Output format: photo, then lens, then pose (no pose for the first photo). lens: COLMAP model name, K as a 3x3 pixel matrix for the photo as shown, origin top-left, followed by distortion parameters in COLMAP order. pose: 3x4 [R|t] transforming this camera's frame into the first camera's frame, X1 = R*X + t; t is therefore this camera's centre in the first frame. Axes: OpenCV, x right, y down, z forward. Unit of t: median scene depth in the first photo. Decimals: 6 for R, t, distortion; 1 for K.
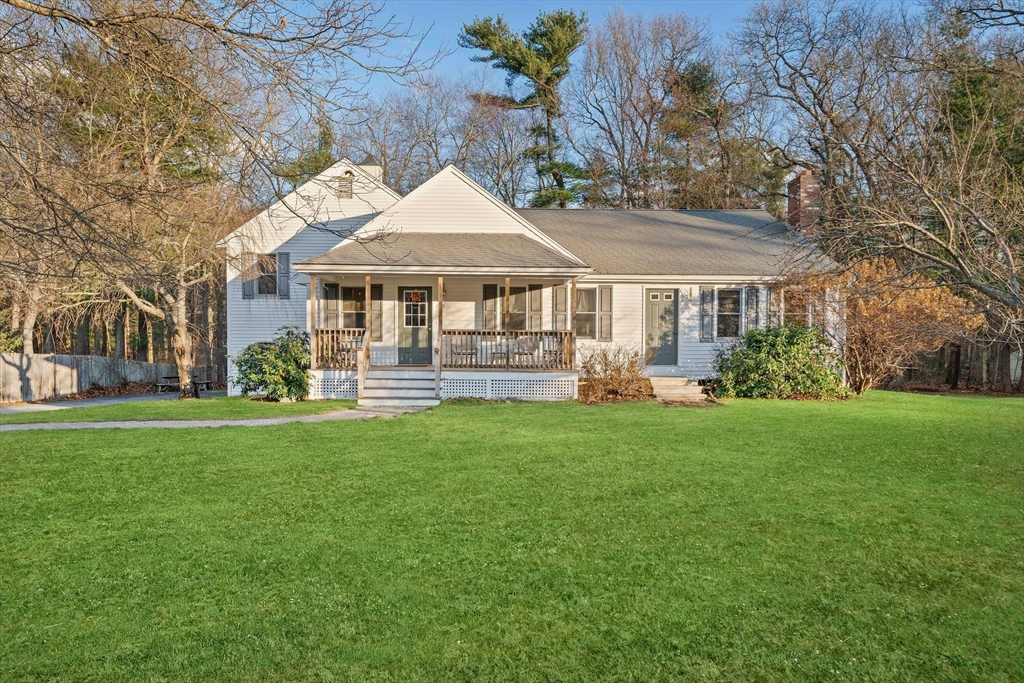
lens RADIAL K [[608.3, 0, 510.2], [0, 608.3, 342.5], [0, 0, 1]] dist [0.002083, 0.000597]
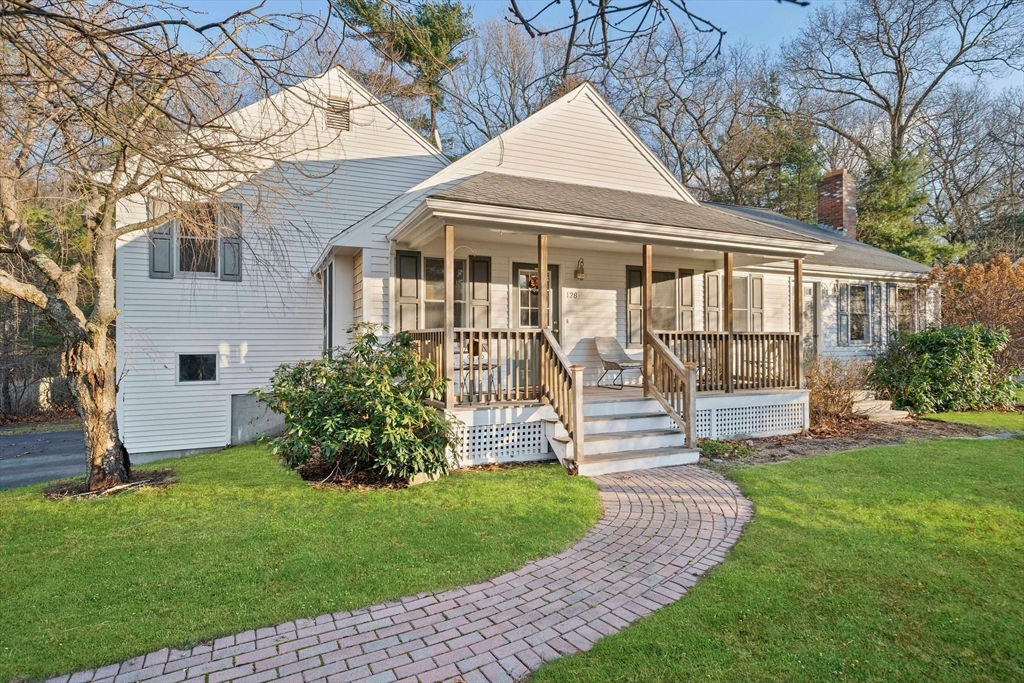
lens RADIAL K [[540.3, 0, 514.8], [0, 540.3, 331.8], [0, 0, 1]] dist [-0.003028, -0.000659]
pose [[0.917342, -0.000349, 0.398099, -0.399448], [0.011046, 0.999637, -0.024578, -0.007148], [-0.397946, 0.026943, 0.917013, 0.494662]]
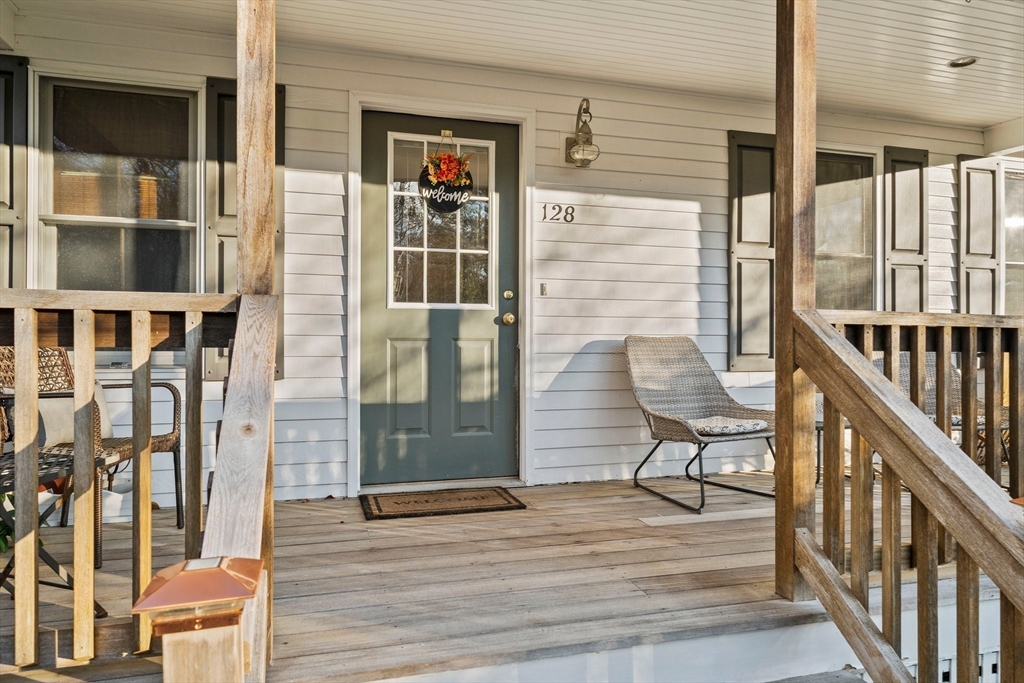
lens RADIAL K [[672.8, 0, 512.0], [0, 672.8, 341.5], [0, 0, 1]] dist [0.003208, 0.001685]
pose [[0.965492, -0.000781, 0.260430, -0.194767], [0.003570, 0.999941, -0.010238, -0.010700], [-0.260406, 0.010814, 0.965439, 0.766510]]
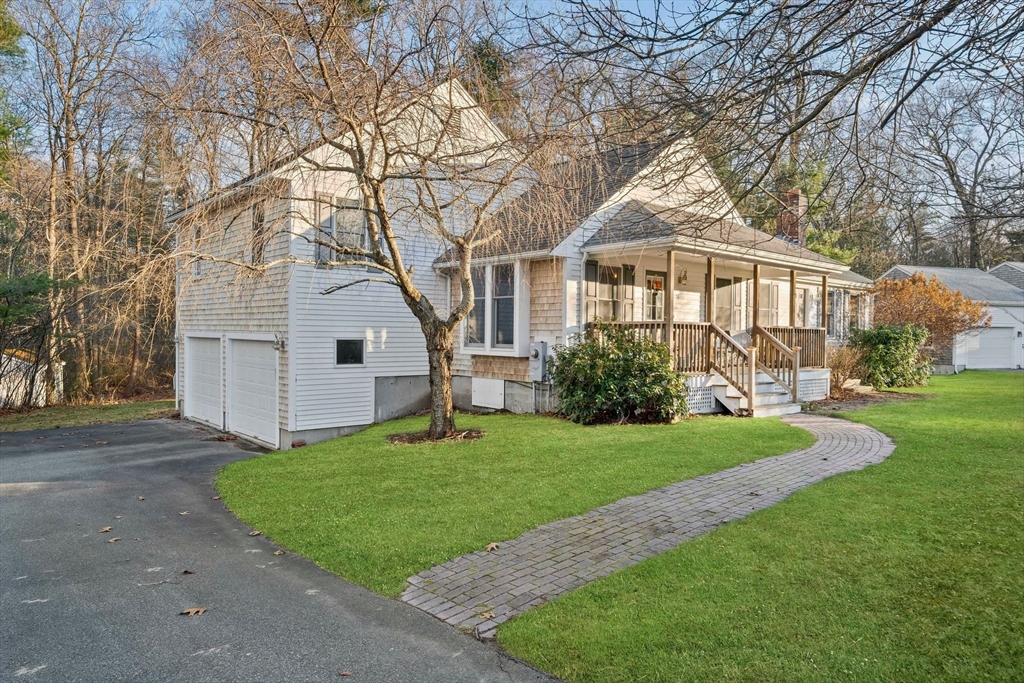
lens RADIAL K [[672.8, 0, 512.0], [0, 672.8, 341.5], [0, 0, 1]] dist [0.003208, 0.001685]
pose [[0.764385, -0.002990, 0.644753, -0.883018], [0.000474, 0.999992, 0.004075, -0.001388], [-0.644760, -0.002810, 0.764380, 0.435967]]
